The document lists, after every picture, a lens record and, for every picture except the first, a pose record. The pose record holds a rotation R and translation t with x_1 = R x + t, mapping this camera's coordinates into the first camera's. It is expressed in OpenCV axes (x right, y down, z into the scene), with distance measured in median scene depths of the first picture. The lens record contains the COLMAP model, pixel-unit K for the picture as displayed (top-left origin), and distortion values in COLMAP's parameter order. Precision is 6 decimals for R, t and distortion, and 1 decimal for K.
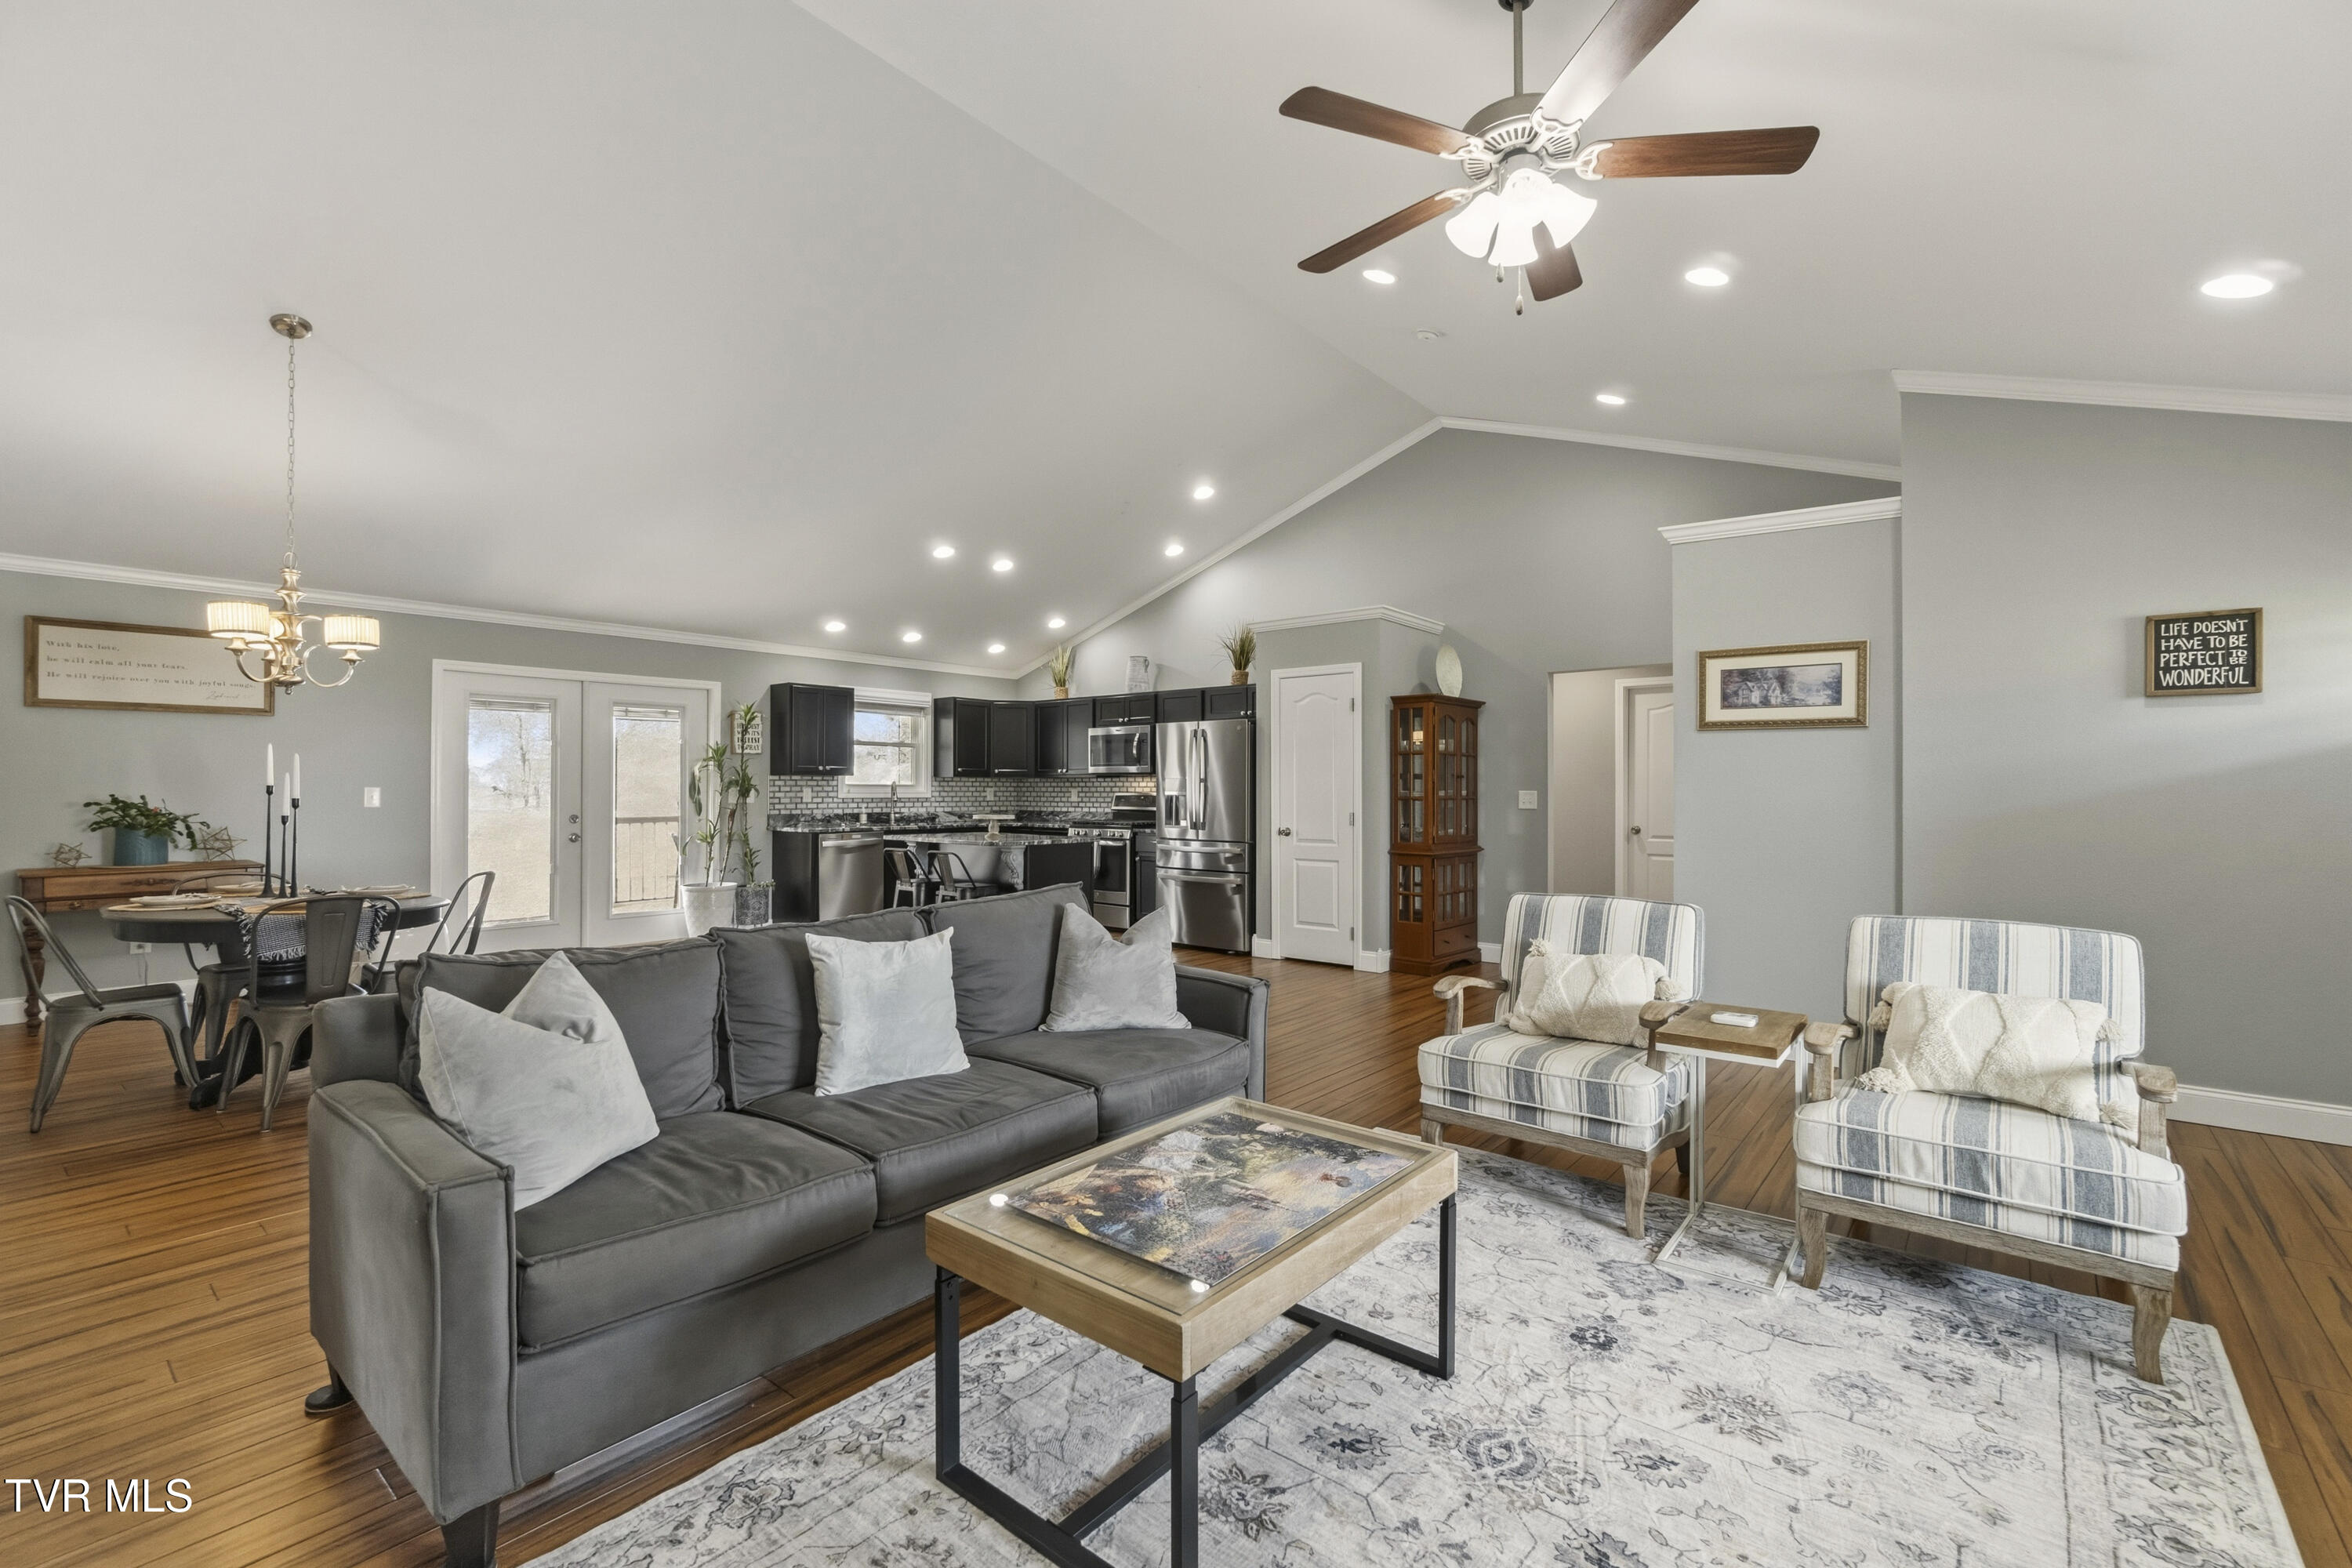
lens RADIAL K [[1027.9, 0, 1176.0], [0, 1027.9, 784.0], [0, 0, 1]] dist [-0.001776, -0.000406]
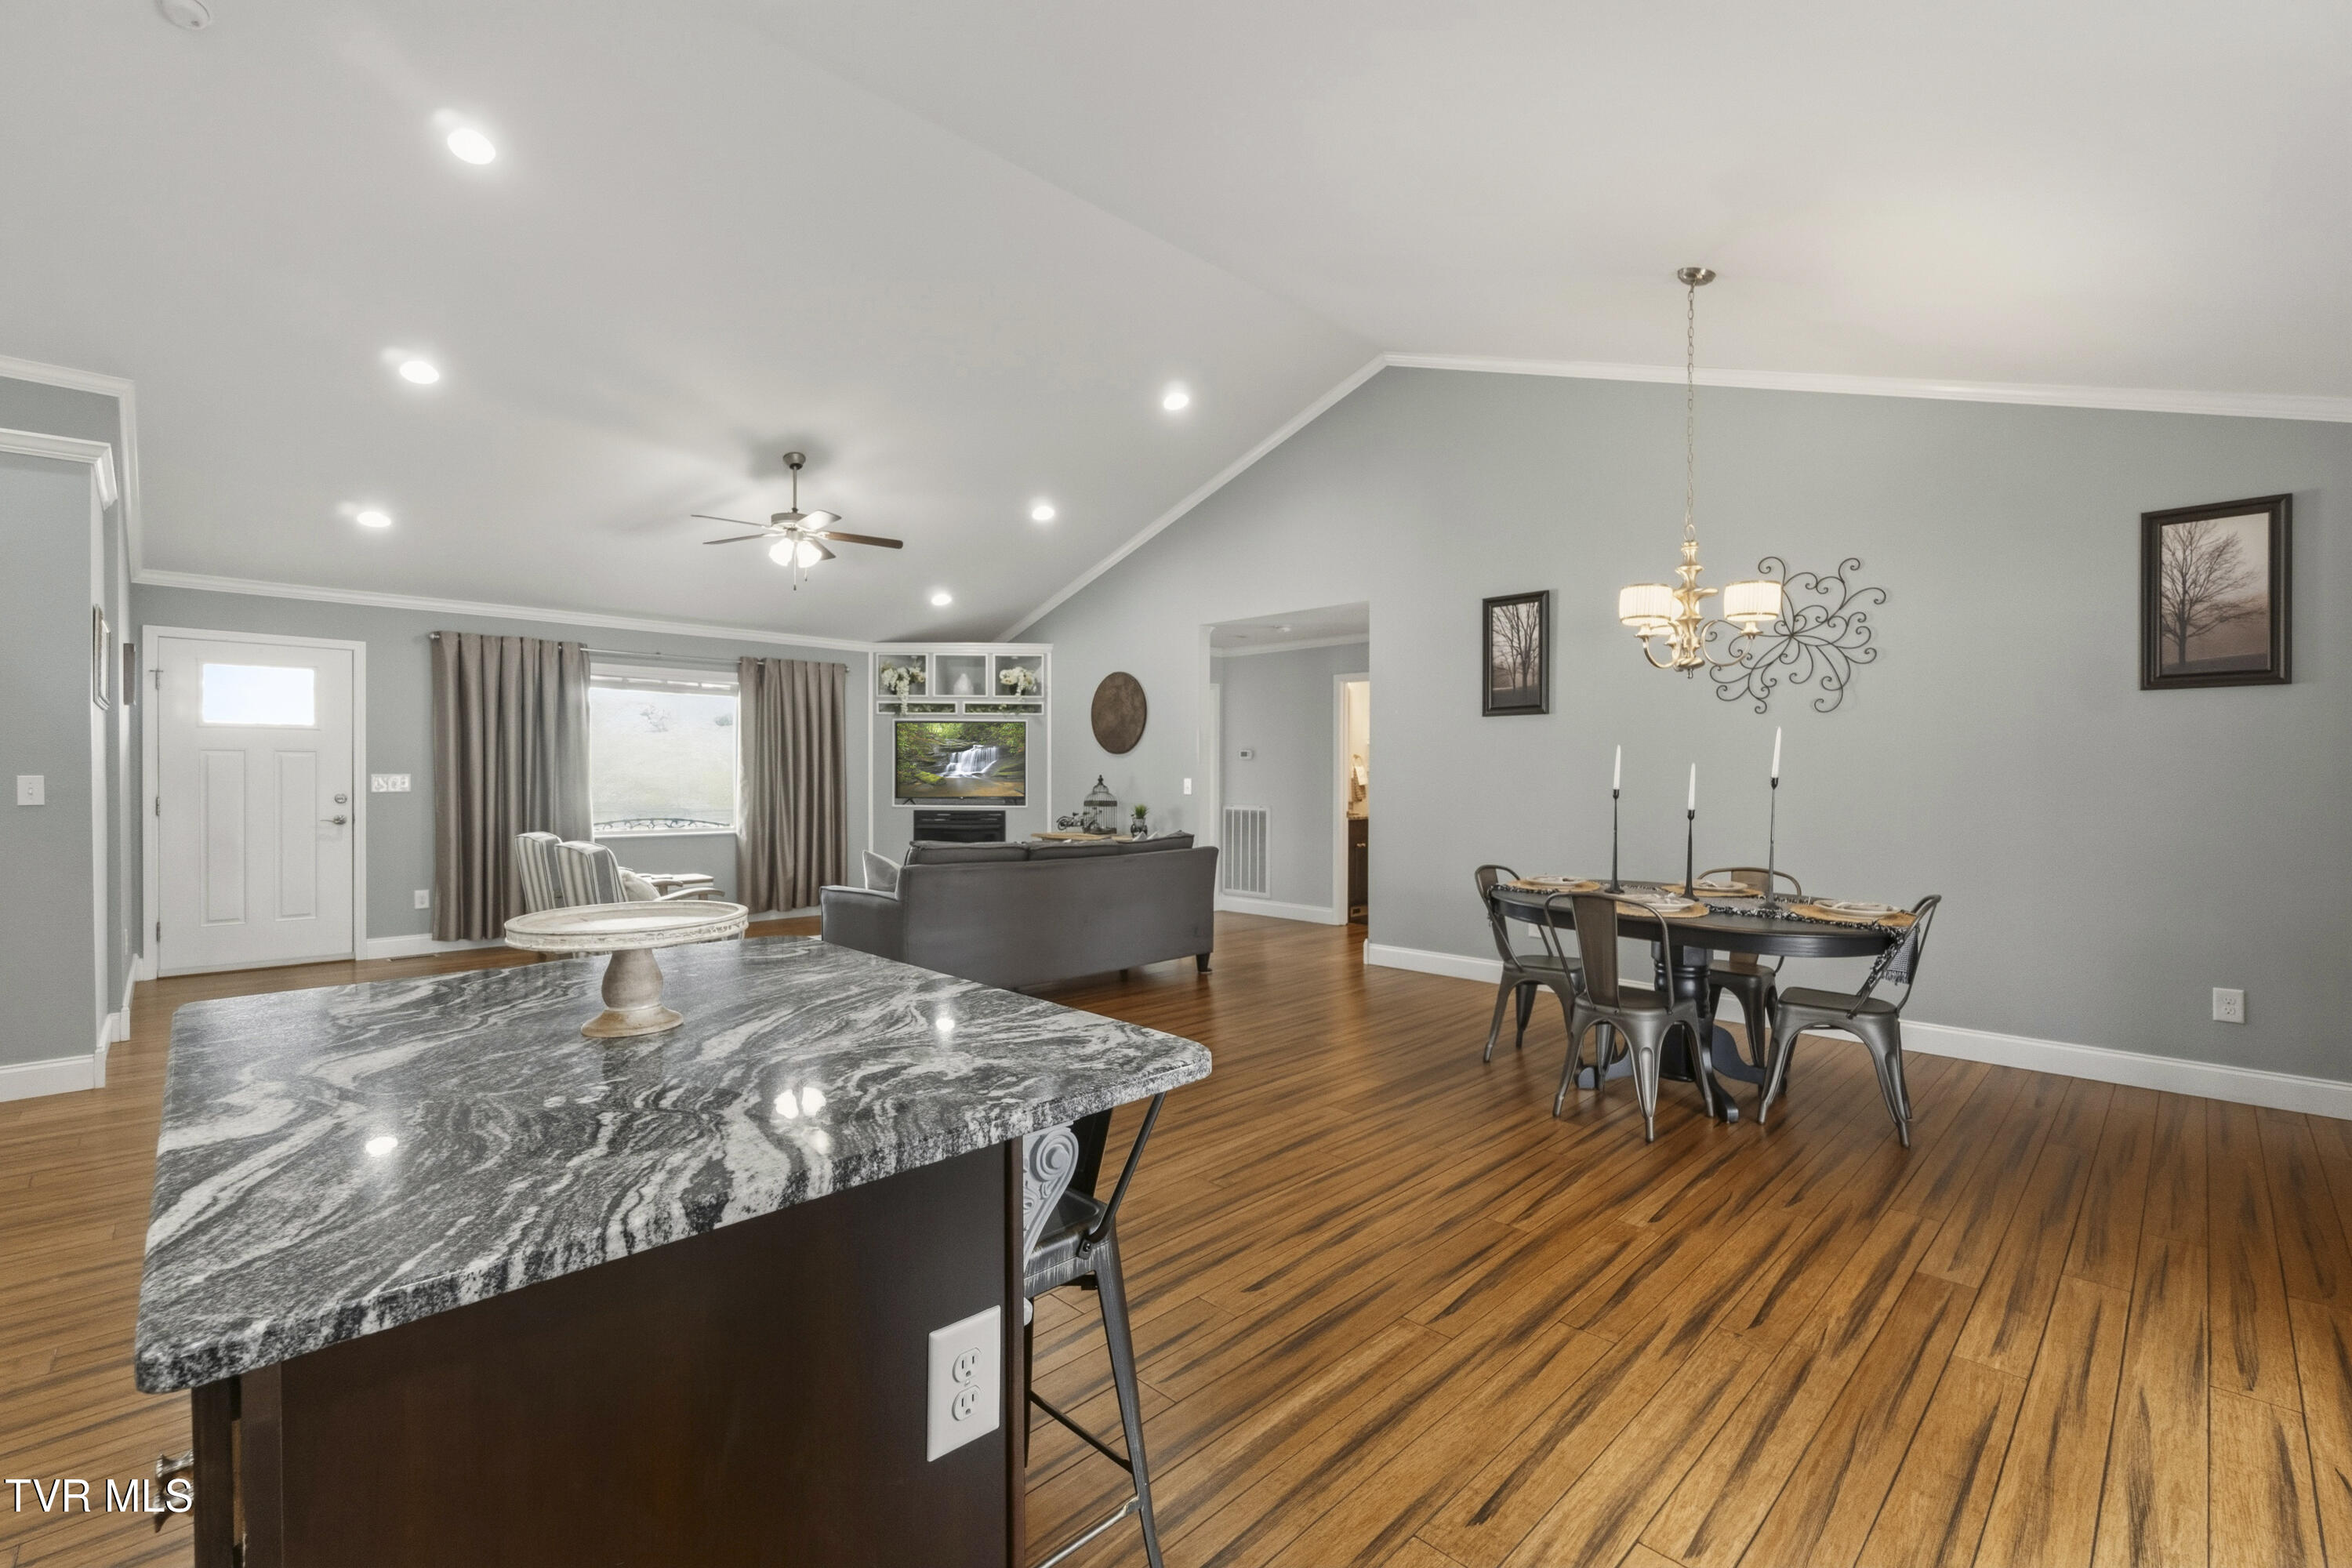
lens RADIAL K [[1005.8, 0, 1176.0], [0, 1005.8, 784.0], [0, 0, 1]] dist [-0.000280, 0.000187]
pose [[-0.993727, -0.005559, 0.111691, -0.315033], [-0.005154, 0.999979, 0.003909, 0.003958], [-0.111710, 0.003309, -0.993735, 1.205515]]
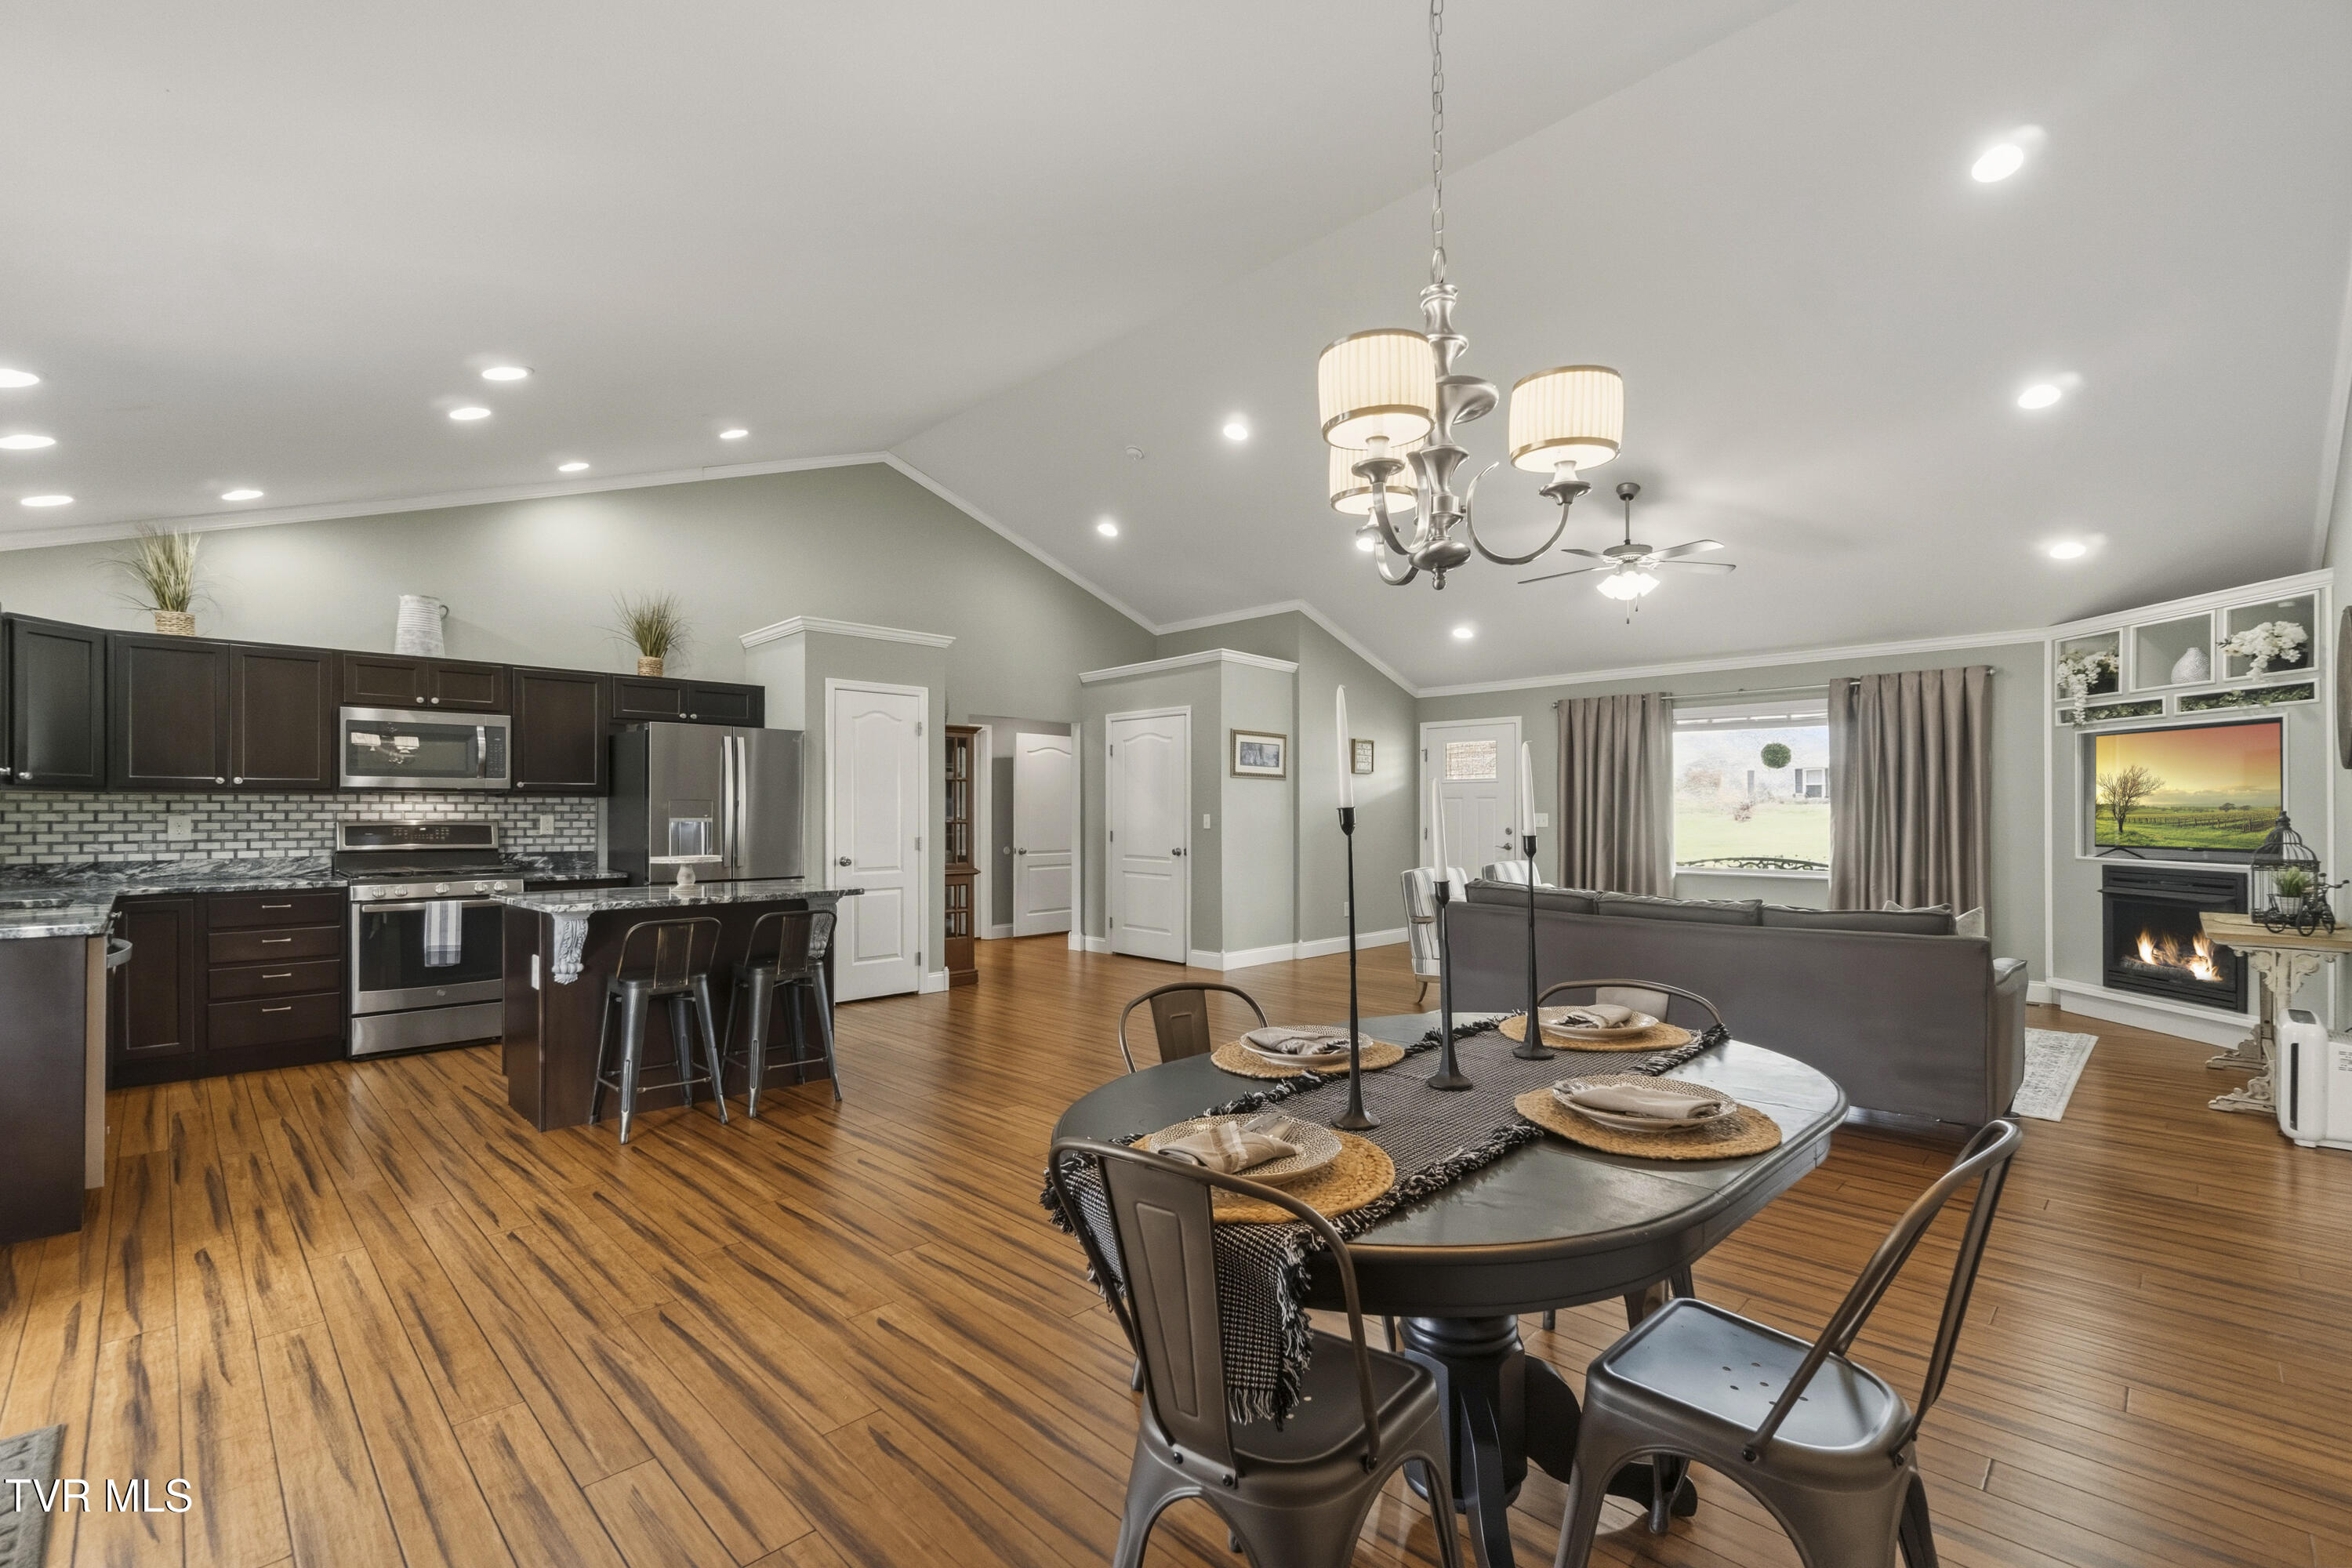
lens RADIAL K [[1027.9, 0, 1176.0], [0, 1027.9, 784.0], [0, 0, 1]] dist [-0.001776, -0.000406]
pose [[0.099795, 0.027287, 0.994634, -0.798679], [-0.005115, 0.999625, -0.026911, 0.002520], [-0.994995, -0.002402, 0.099897, 0.659905]]
